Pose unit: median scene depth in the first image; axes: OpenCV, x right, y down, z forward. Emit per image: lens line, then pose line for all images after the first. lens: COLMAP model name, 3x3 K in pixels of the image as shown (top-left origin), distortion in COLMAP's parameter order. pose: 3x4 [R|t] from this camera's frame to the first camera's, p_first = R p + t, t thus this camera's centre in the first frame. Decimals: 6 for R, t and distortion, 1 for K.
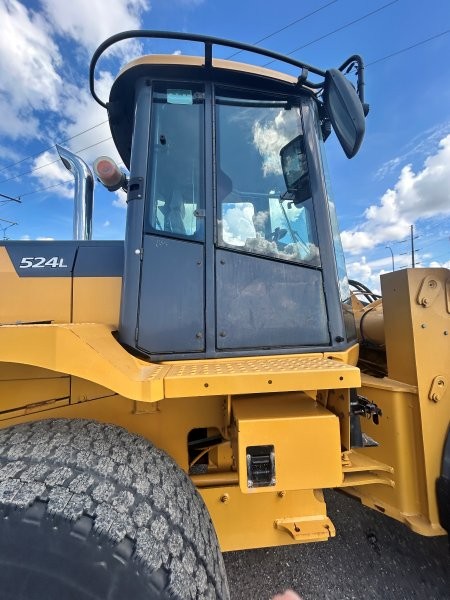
lens RADIAL K [[245.6, 0, 225.2], [0, 245.6, 298.2], [0, 0, 1]] dist [0.000455, -0.000399]
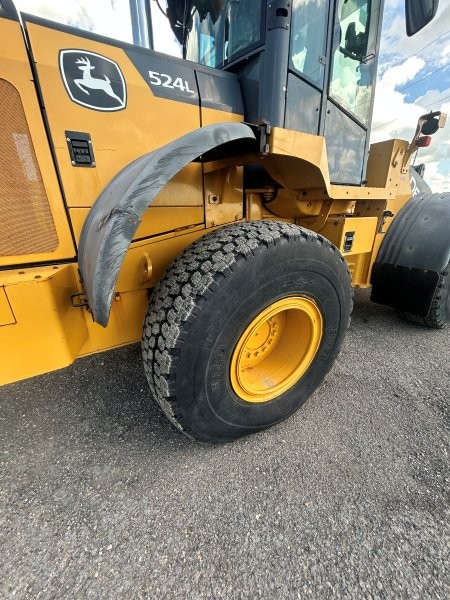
lens RADIAL K [[245.6, 0, 221.8], [0, 245.6, 302.7], [0, 0, 1]] dist [0.000455, -0.000399]
pose [[0.902178, -0.142470, 0.407157, -1.109876], [-0.041966, 0.910418, 0.411557, 0.248981], [-0.429317, -0.388384, 0.815380, -0.228933]]
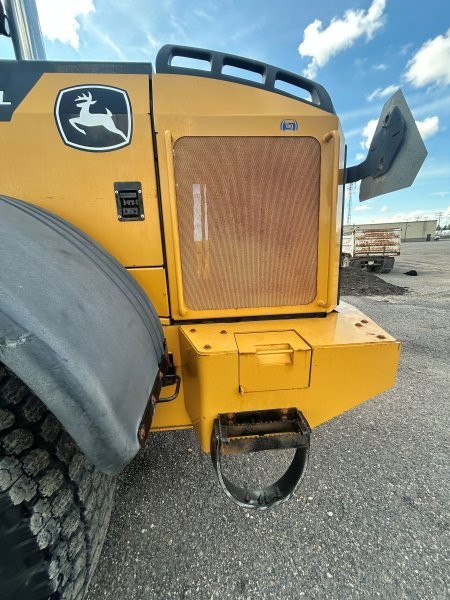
lens RADIAL K [[245.6, 0, 223.9], [0, 245.6, 300.2], [0, 0, 1]] dist [0.000455, -0.000399]
pose [[0.999757, 0.009458, 0.019908, -0.700730], [-0.014345, 0.964967, 0.261980, 0.215234], [-0.016732, -0.262202, 0.964868, 0.186396]]
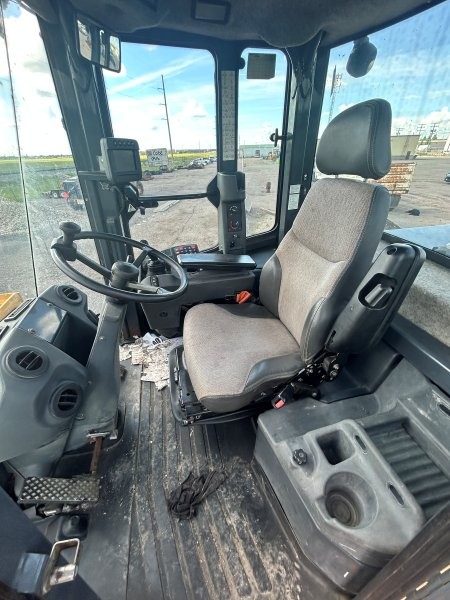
lens RADIAL K [[245.6, 0, 222.6], [0, 245.6, 302.0], [0, 0, 1]] dist [0.000455, -0.000399]
pose [[0.988922, -0.054367, 0.138118, -2.275232], [-0.029805, 0.838823, 0.543588, -0.480704], [-0.145410, -0.541683, 0.827910, 0.684022]]
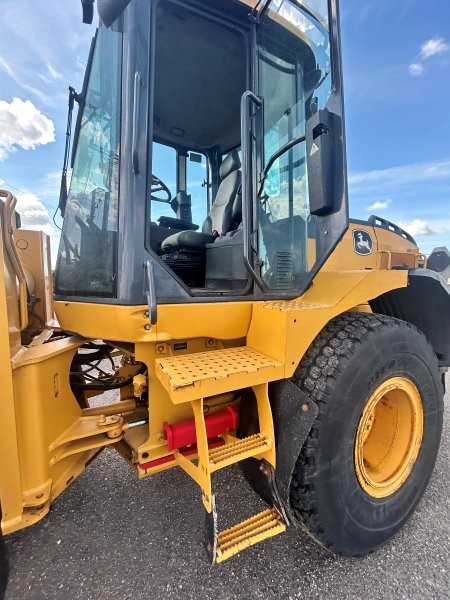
lens RADIAL K [[245.6, 0, 228.4], [0, 245.6, 300.1], [0, 0, 1]] dist [0.000455, -0.000399]
pose [[0.916448, 0.018218, 0.399739, -2.501853], [-0.057656, 0.994551, 0.086857, 0.199928], [-0.395978, -0.102648, 0.912505, -0.186229]]
